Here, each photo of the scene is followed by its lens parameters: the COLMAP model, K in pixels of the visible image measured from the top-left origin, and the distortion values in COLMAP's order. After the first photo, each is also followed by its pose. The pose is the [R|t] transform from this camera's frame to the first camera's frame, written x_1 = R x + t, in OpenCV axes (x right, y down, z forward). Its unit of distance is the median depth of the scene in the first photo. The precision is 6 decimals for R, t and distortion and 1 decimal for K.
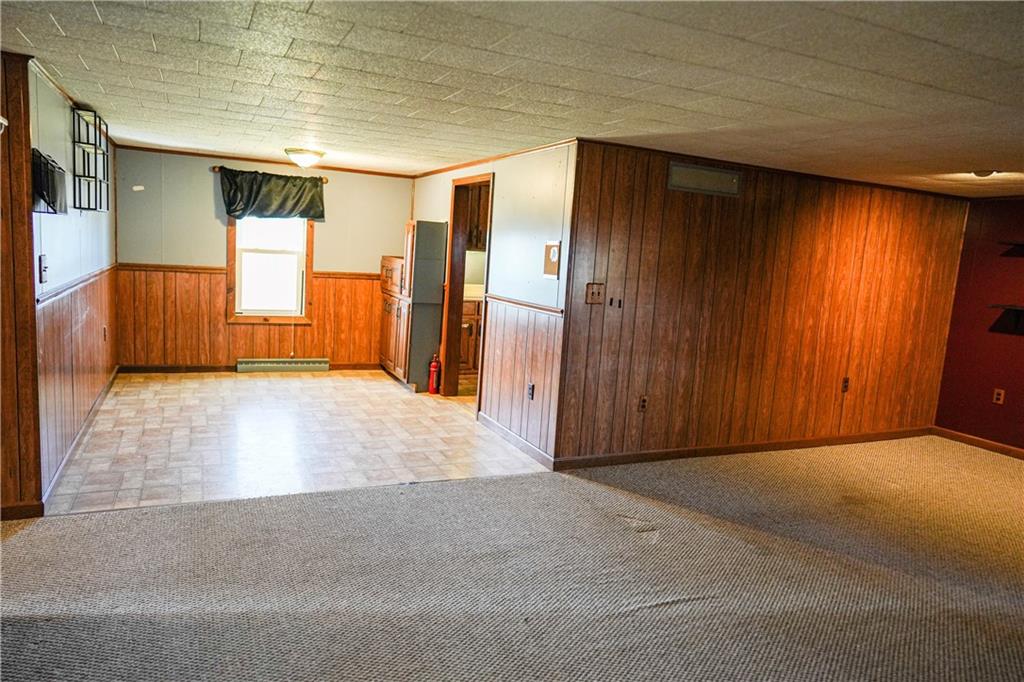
lens RADIAL K [[677.6, 0, 513.0], [0, 677.6, 342.2], [0, 0, 1]] dist [-0.011442, 0.023307]
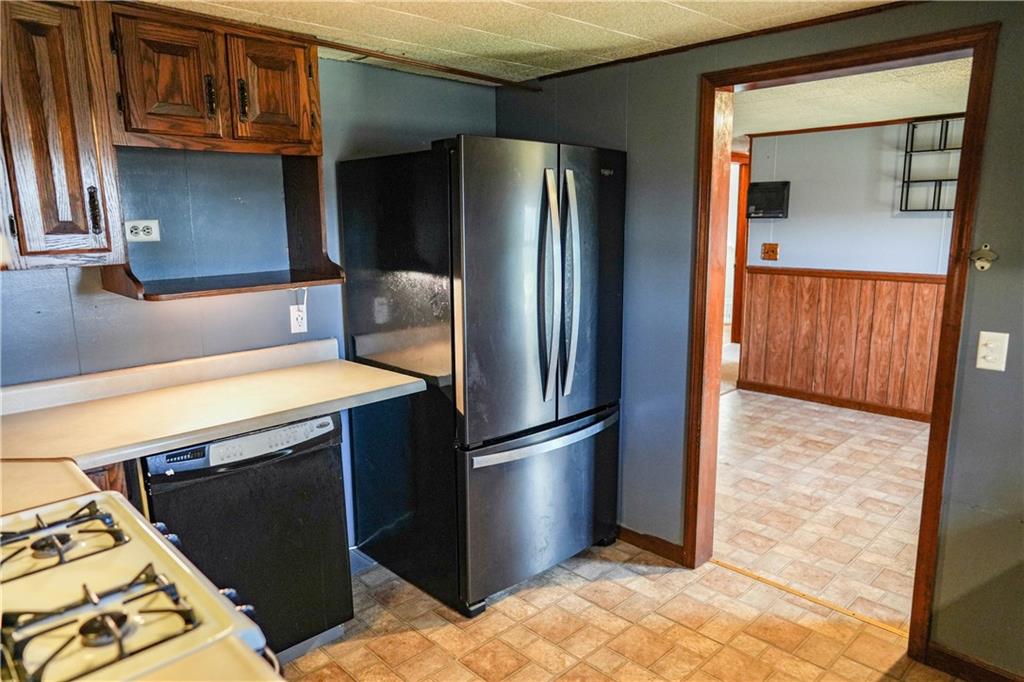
lens RADIAL K [[677.6, 0, 513.3], [0, 677.6, 340.5], [0, 0, 1]] dist [-0.011442, 0.023307]
pose [[-0.942234, 0.003589, -0.334935, 0.231207], [-0.098932, 0.952349, 0.288521, -0.160013], [0.320011, 0.304991, -0.896980, 1.193117]]
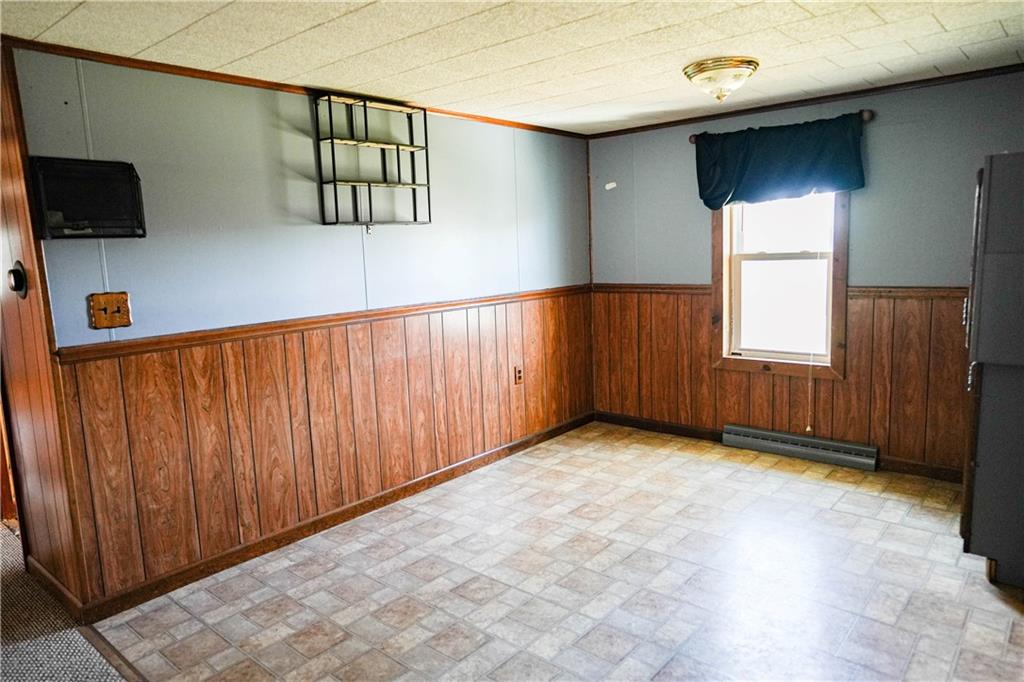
lens RADIAL K [[677.6, 0, 512.2], [0, 677.6, 336.1], [0, 0, 1]] dist [-0.011442, 0.023307]
pose [[0.408208, 0.042554, -0.911897, 0.103232], [-0.063000, 0.997845, 0.018363, -0.060880], [0.910712, 0.049954, 0.410009, 0.559472]]
